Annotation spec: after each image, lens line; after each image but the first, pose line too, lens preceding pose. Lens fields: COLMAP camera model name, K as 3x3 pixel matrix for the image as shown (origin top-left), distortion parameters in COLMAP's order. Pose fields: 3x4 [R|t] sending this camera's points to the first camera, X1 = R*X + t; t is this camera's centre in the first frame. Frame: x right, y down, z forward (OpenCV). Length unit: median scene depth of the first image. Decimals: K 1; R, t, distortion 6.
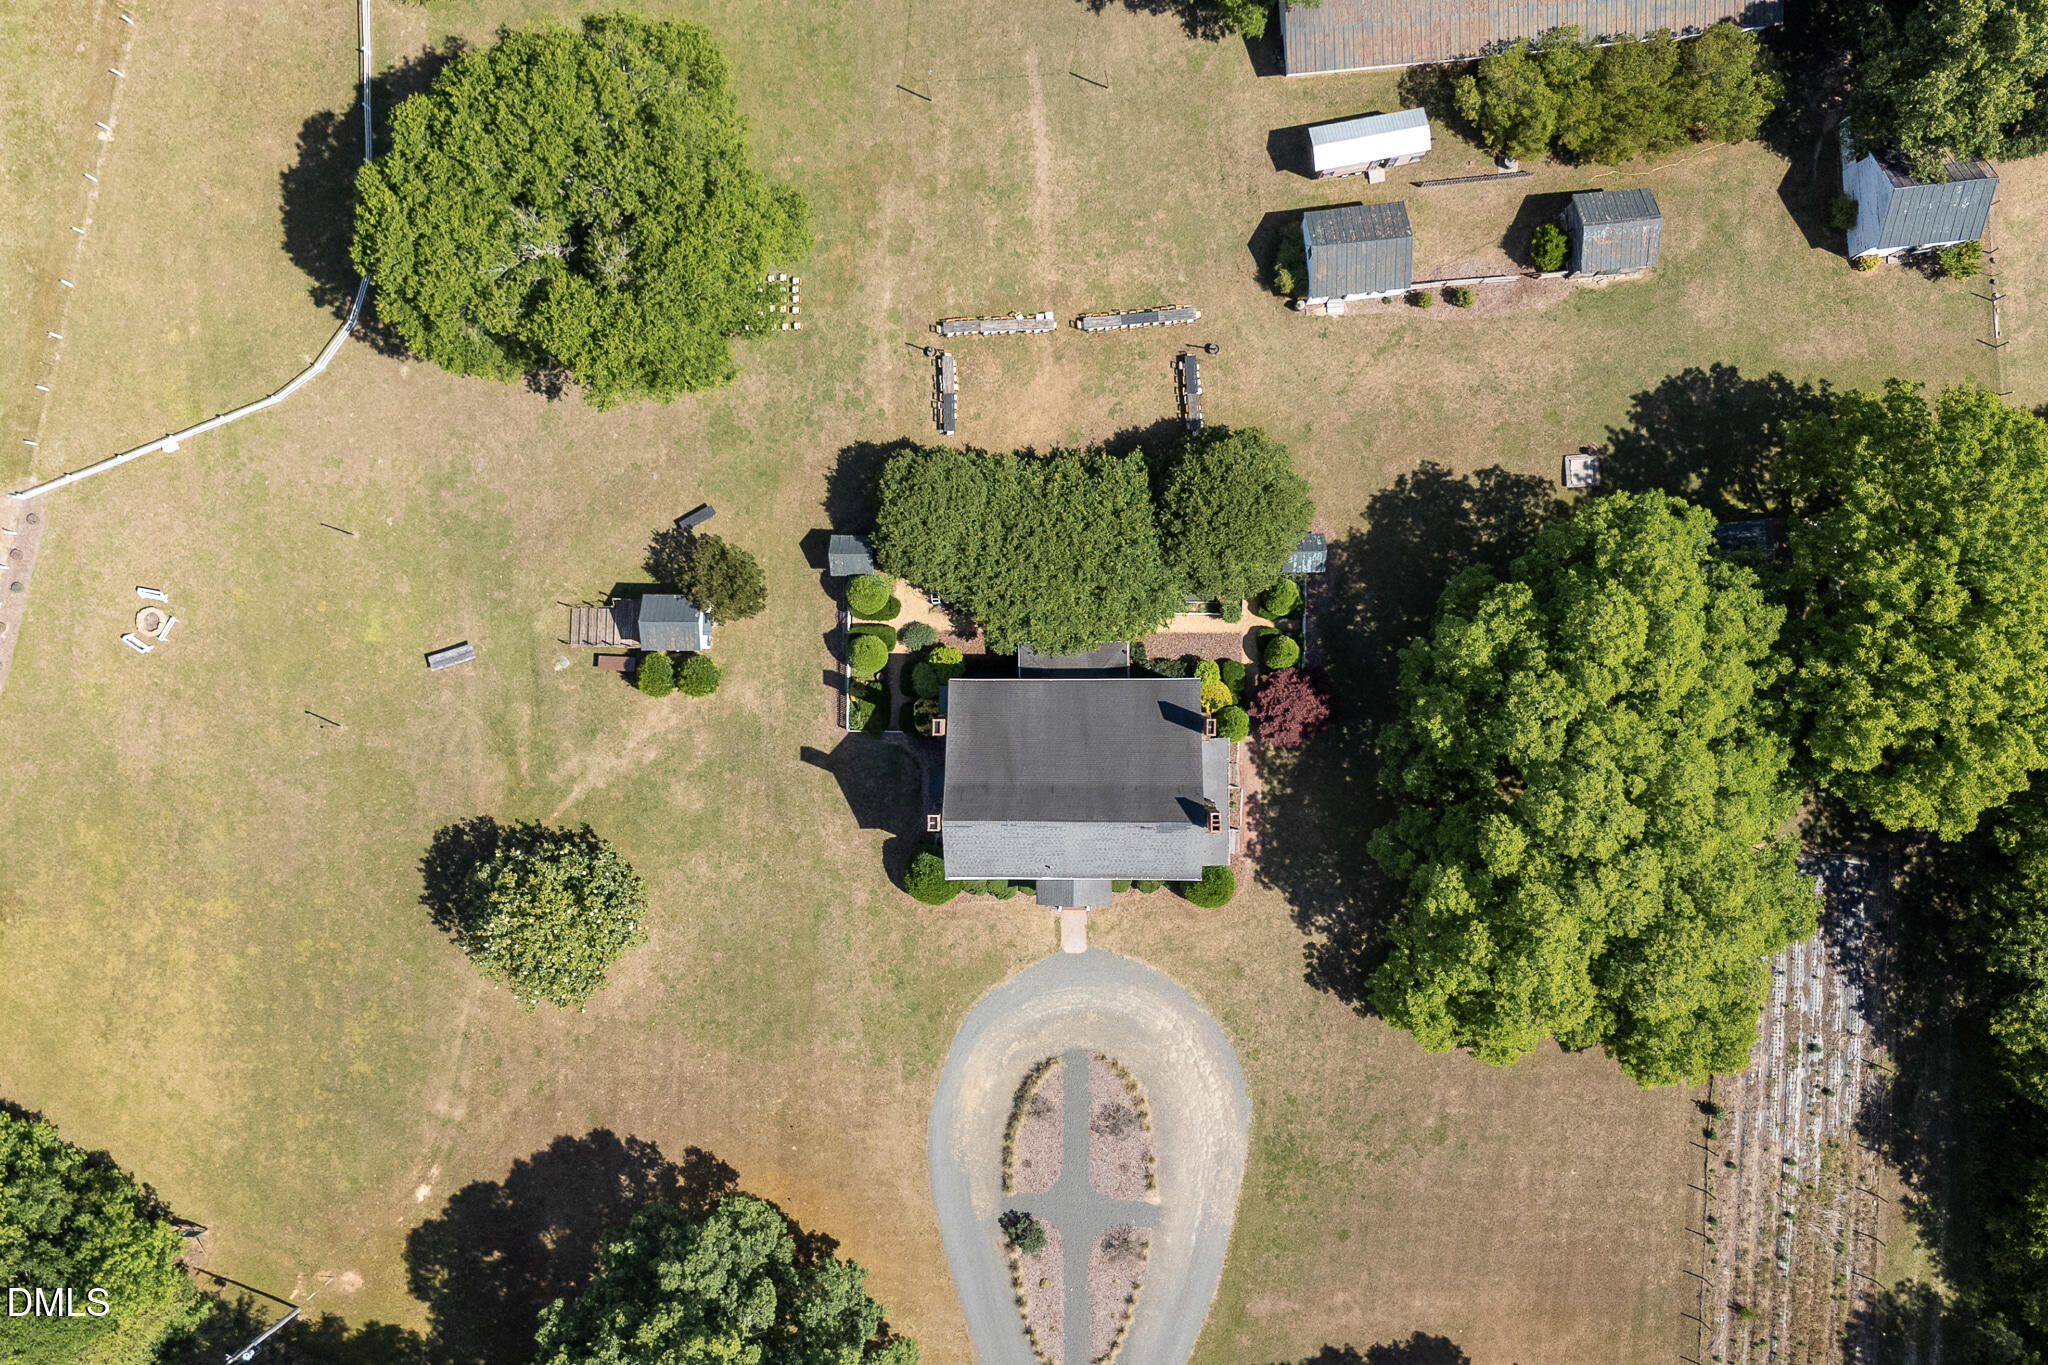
lens RADIAL K [[1785.5, 0, 1024.0], [0, 1785.5, 682.5], [0, 0, 1]] dist [0.082847, -0.053006]
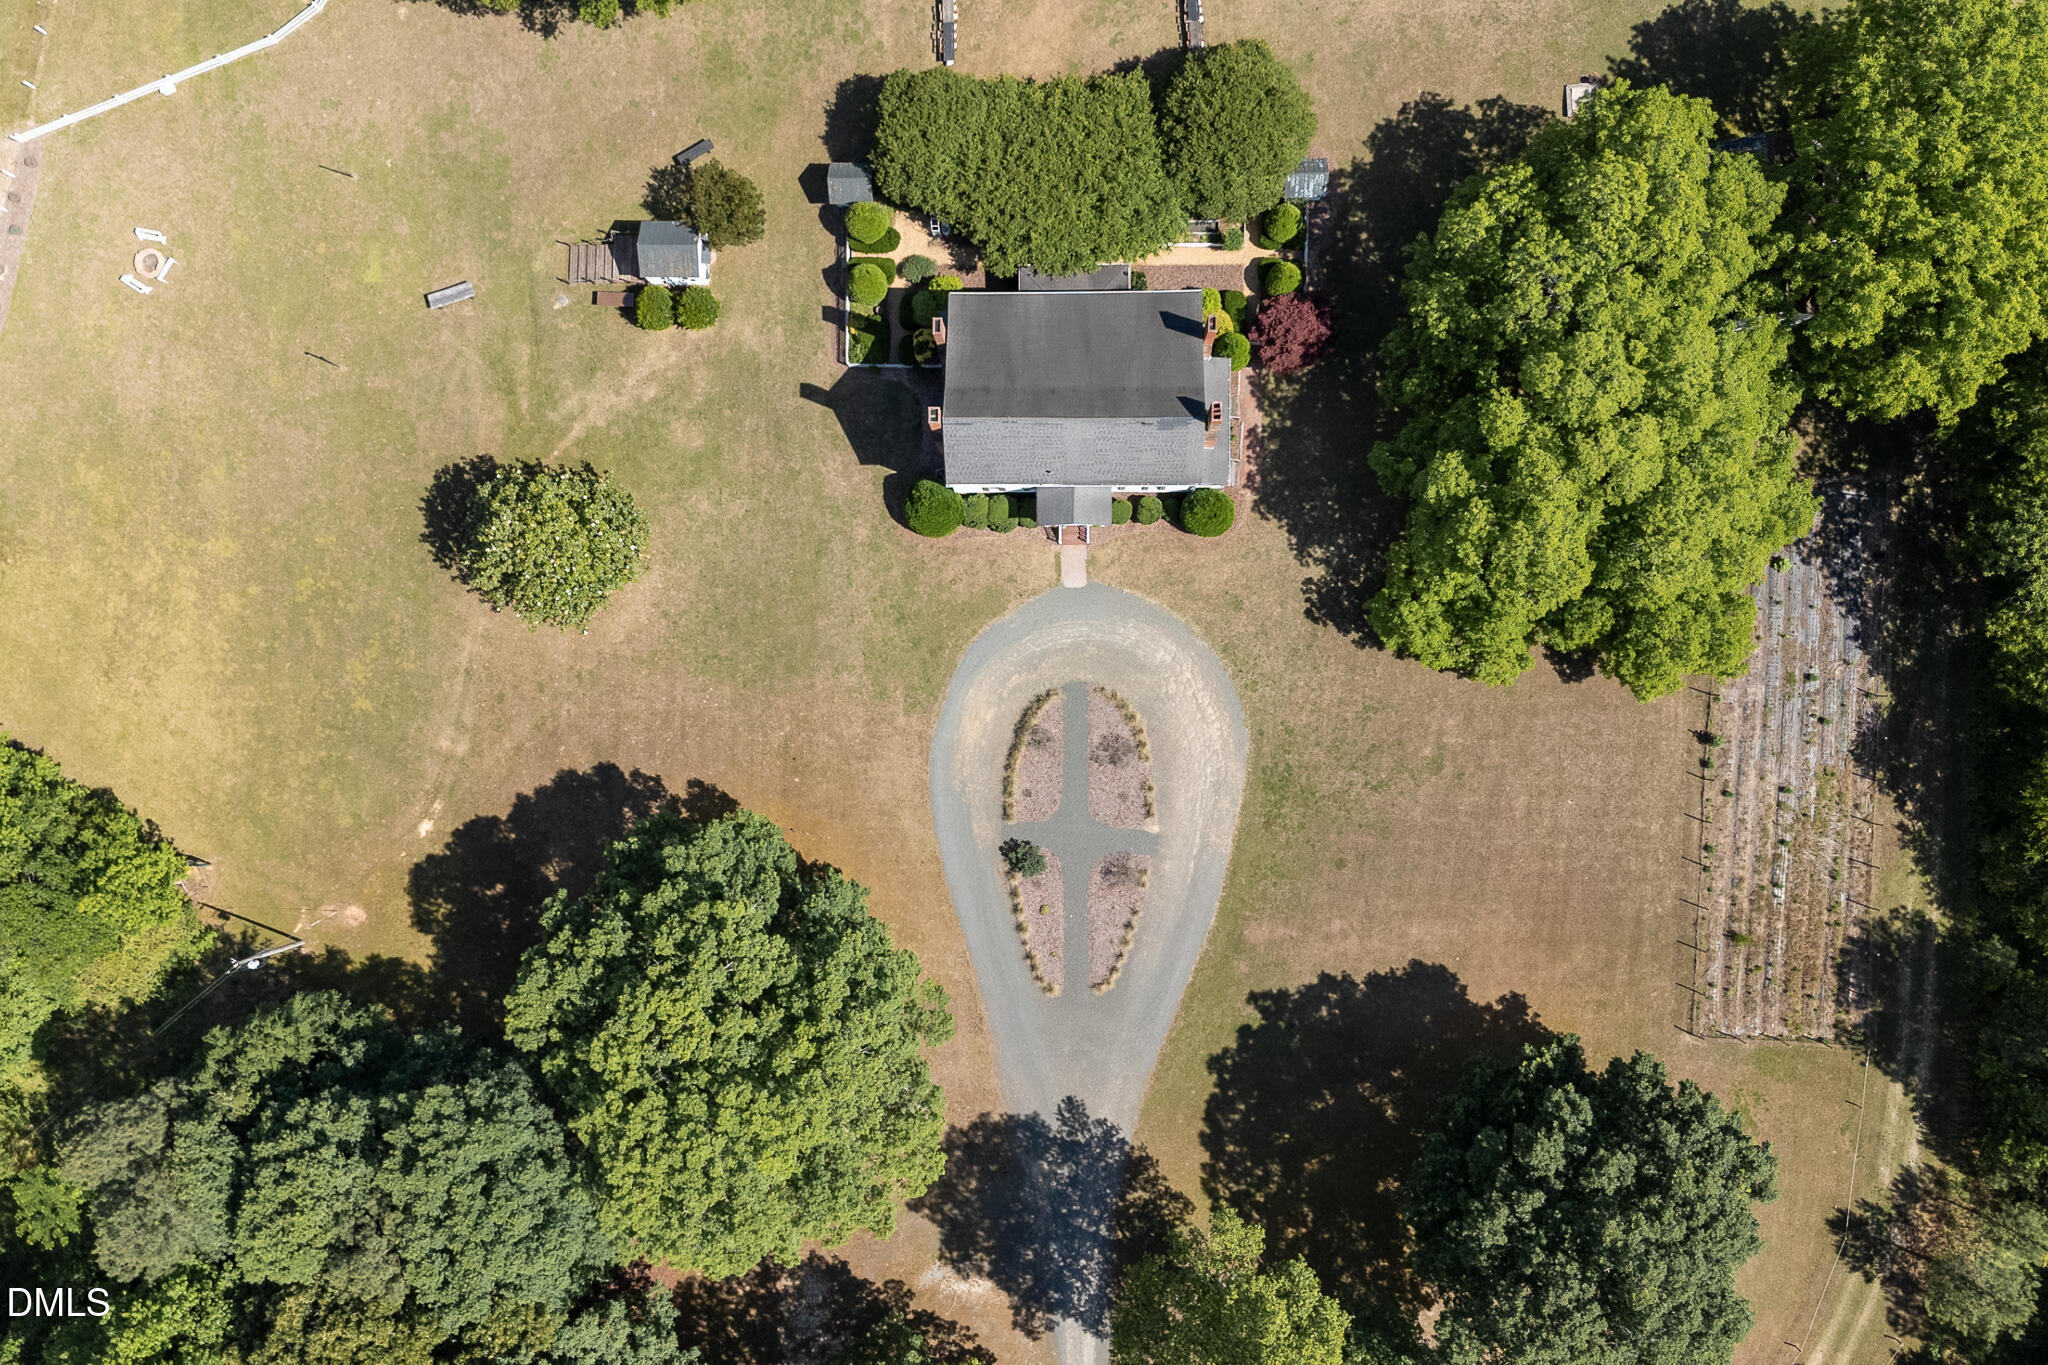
lens RADIAL K [[1785.5, 0, 1024.0], [0, 1785.5, 682.5], [0, 0, 1]] dist [0.082847, -0.053006]
pose [[0.999998, 0.000412, 0.001821, -0.001867], [-0.000405, 0.999993, -0.003831, 0.208139], [-0.001823, 0.003830, 0.999991, -0.001082]]
